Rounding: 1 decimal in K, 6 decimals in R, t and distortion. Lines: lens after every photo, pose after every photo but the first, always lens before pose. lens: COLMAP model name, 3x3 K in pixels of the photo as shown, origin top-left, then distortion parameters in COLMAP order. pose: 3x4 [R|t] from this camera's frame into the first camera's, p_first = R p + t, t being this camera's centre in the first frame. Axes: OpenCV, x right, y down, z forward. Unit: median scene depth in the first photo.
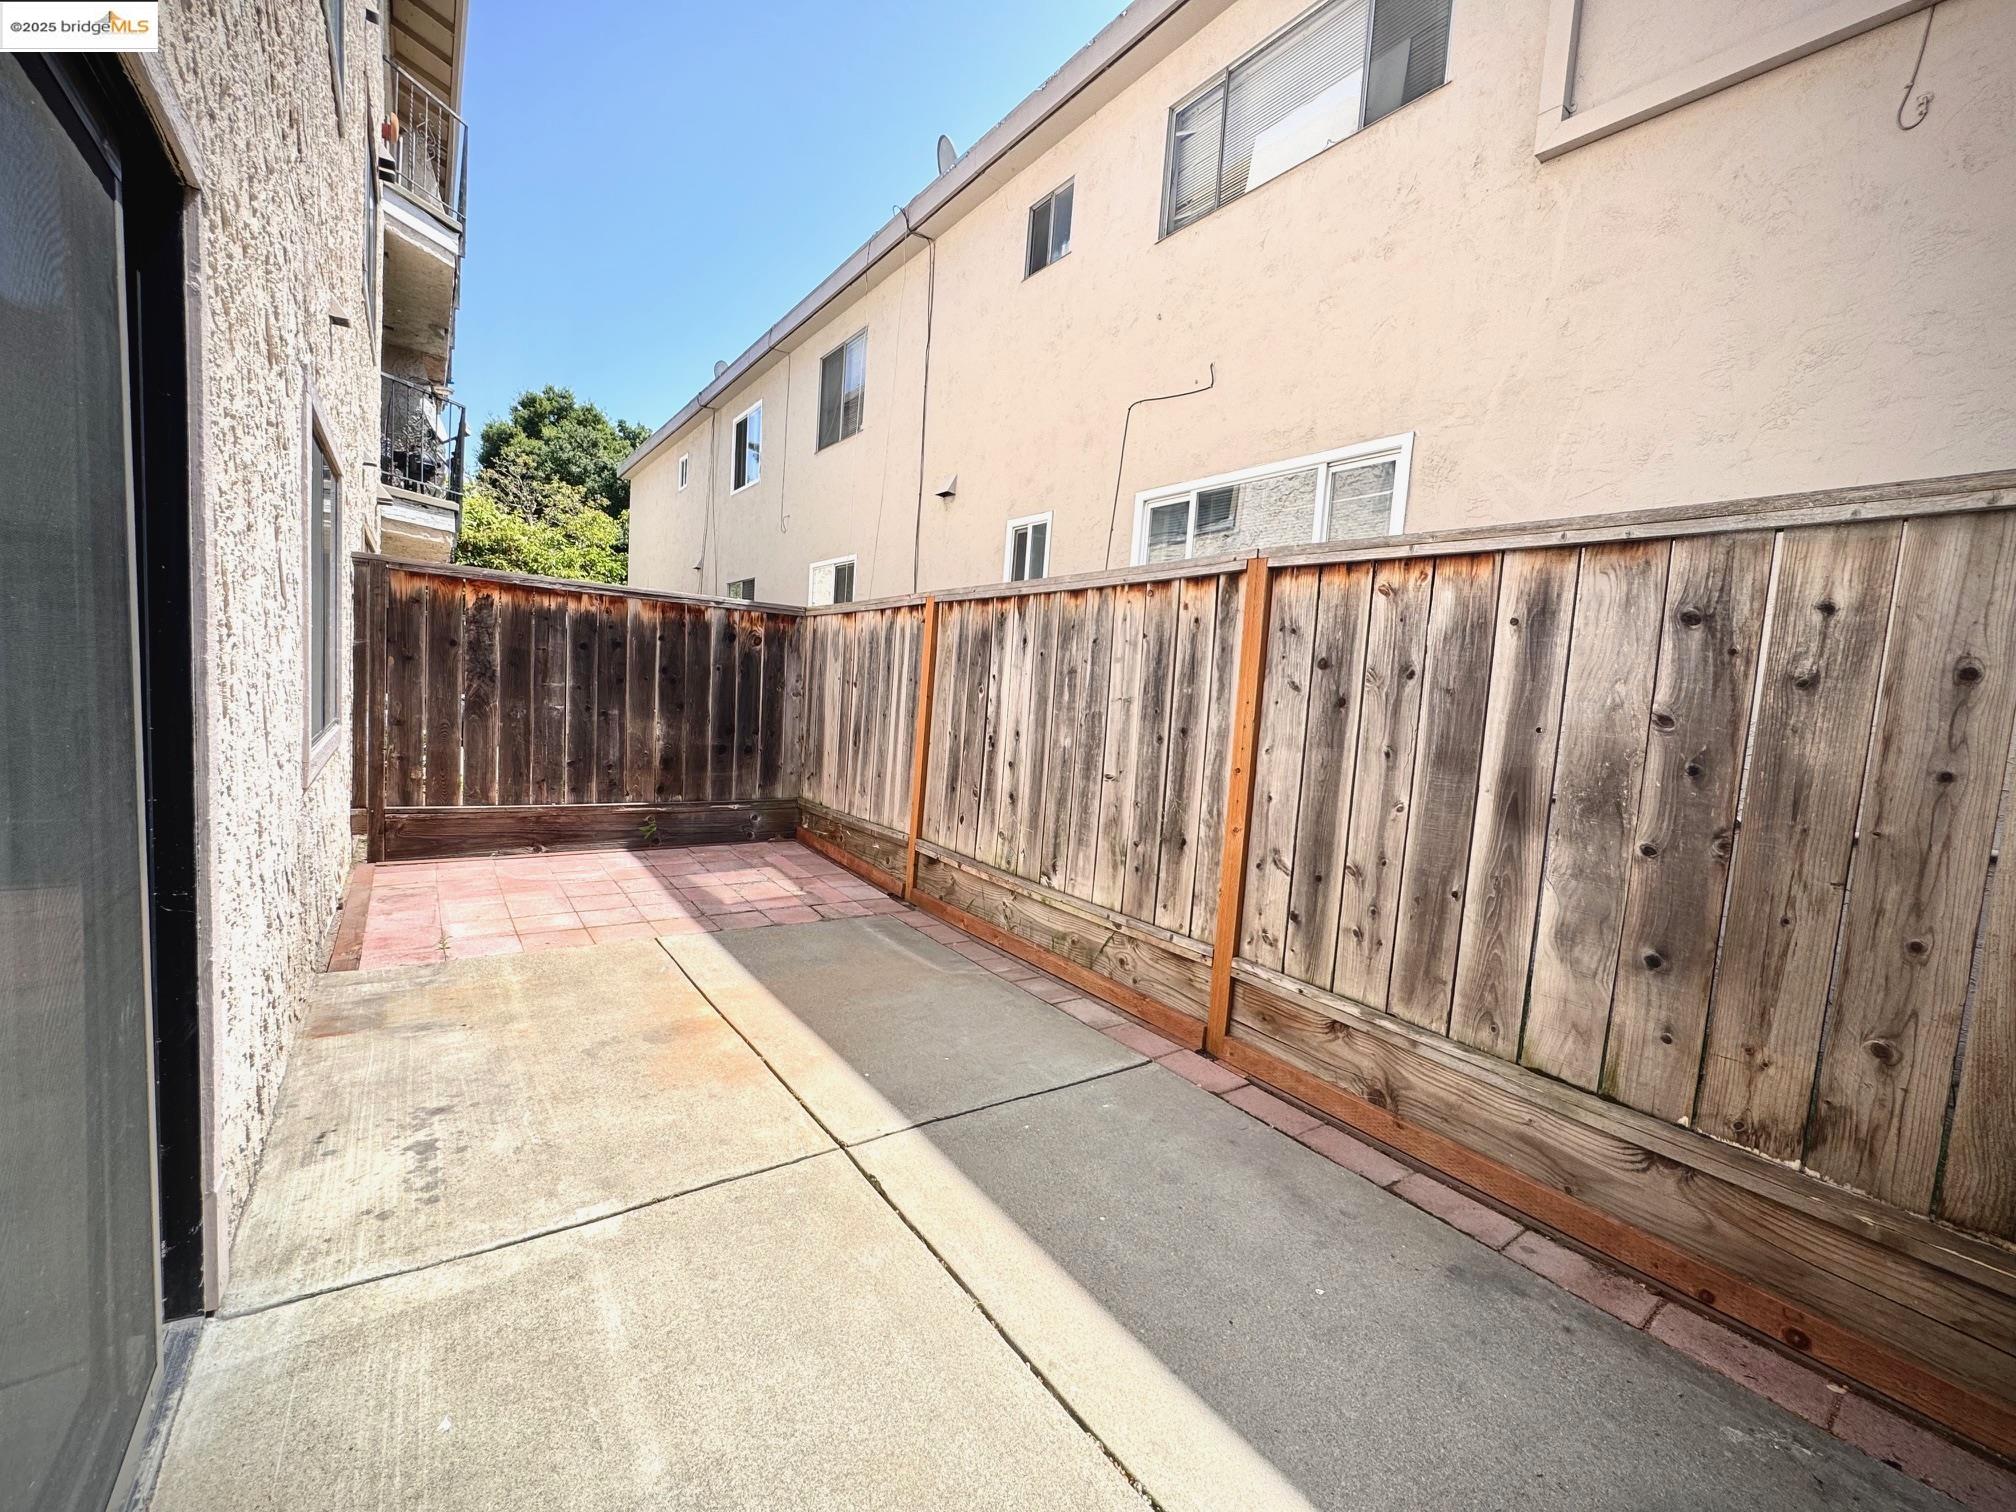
lens RADIAL K [[814.3, 0, 1008.3], [0, 814.3, 750.8], [0, 0, 1]] dist [-0.002796, 0.000886]
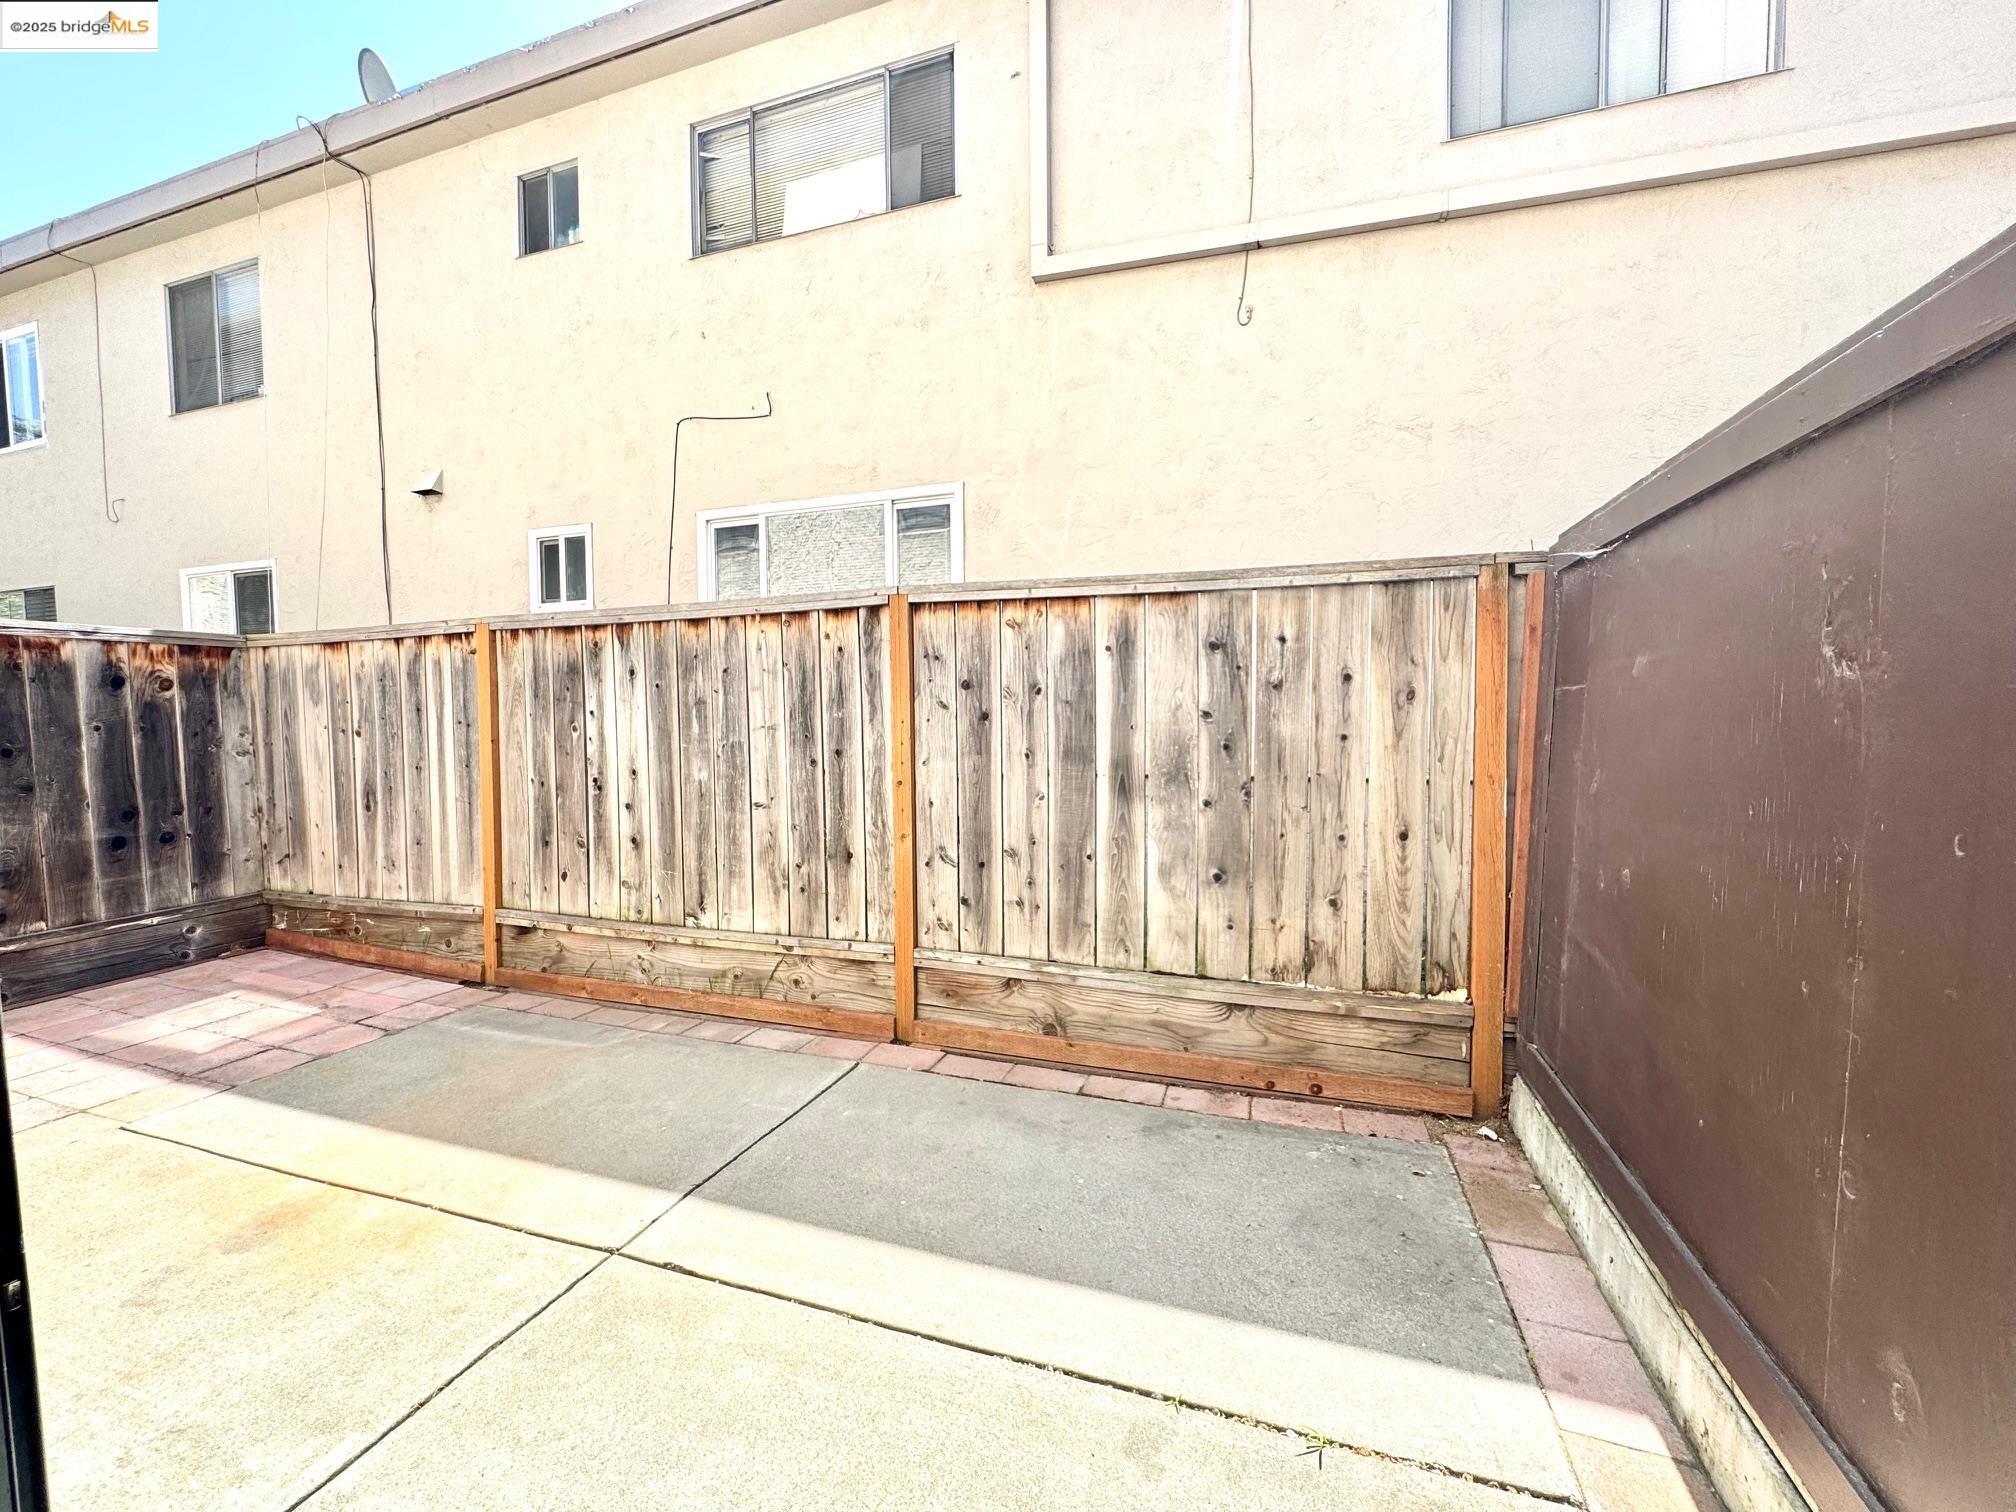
lens RADIAL K [[813.9, 0, 1016.9], [0, 813.9, 750.9], [0, 0, 1]] dist [-0.002894, 0.000148]
pose [[0.816869, -0.102017, 0.567730, -0.195573], [0.106750, 0.993971, 0.025015, -0.027406], [-0.566859, 0.040171, 0.822835, -0.012559]]
